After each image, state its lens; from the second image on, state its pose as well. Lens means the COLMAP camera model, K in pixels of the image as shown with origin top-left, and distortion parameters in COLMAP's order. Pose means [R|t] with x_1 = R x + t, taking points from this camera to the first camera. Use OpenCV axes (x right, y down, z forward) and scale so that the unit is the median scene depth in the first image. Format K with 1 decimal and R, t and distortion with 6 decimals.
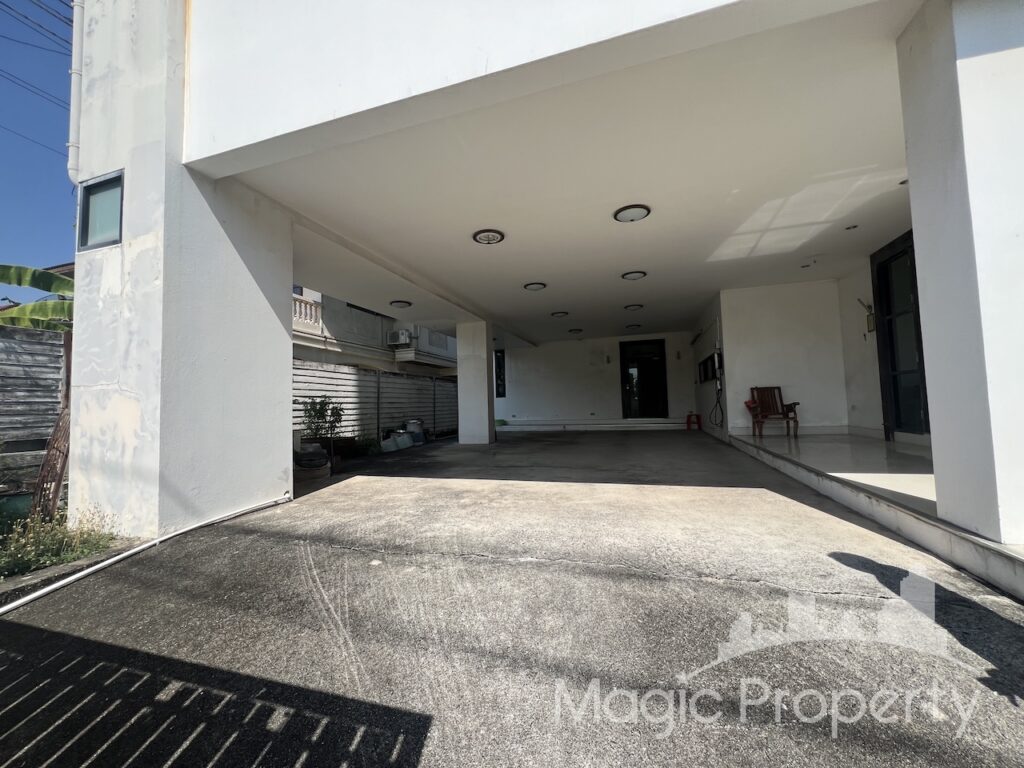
lens RADIAL K [[410.0, 0, 512.0], [0, 410.0, 384.0], [0, 0, 1]] dist [-0.001931, 0.000432]
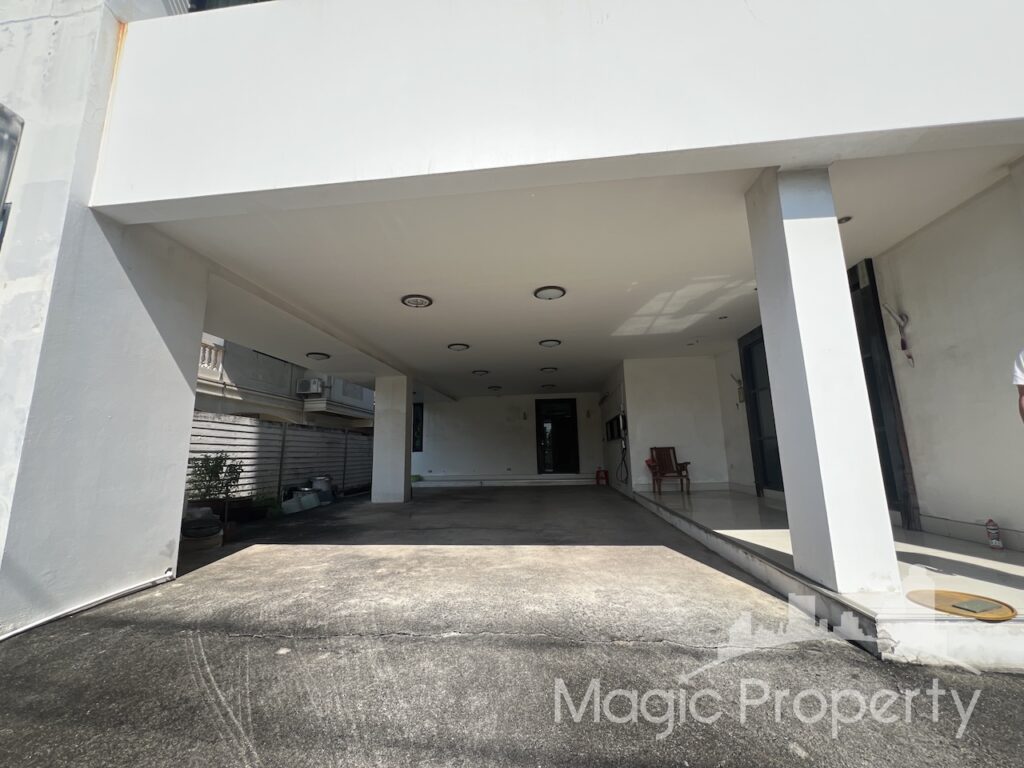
lens RADIAL K [[407.5, 0, 512.0], [0, 407.5, 384.0], [0, 0, 1]] dist [-0.000408, 0.000344]
pose [[0.979163, 0.043566, 0.198348, -0.025211], [-0.018413, 0.991741, -0.126932, -0.033923], [-0.202240, 0.120635, 0.971878, -0.041776]]
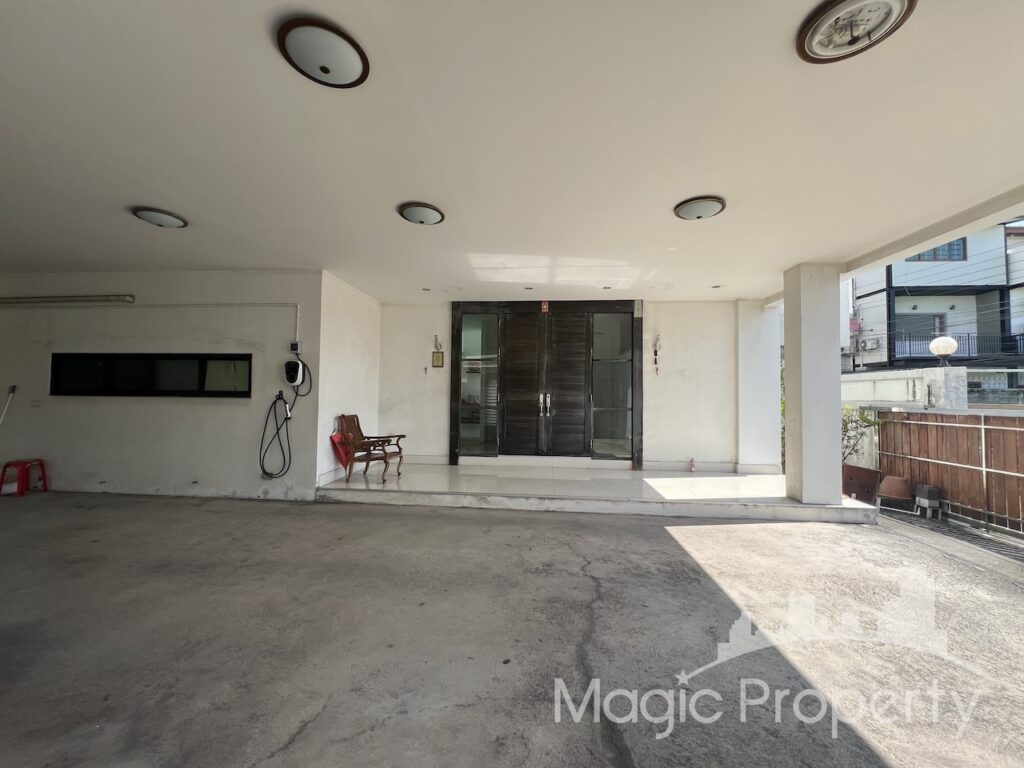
lens RADIAL K [[410.0, 0, 512.0], [0, 410.0, 384.0], [0, 0, 1]] dist [-0.001931, 0.000432]
pose [[-0.223212, 0.050951, 0.973437, -0.452144], [-0.056110, 0.996306, -0.065014, -0.039640], [-0.973154, -0.069132, -0.219529, 1.947674]]
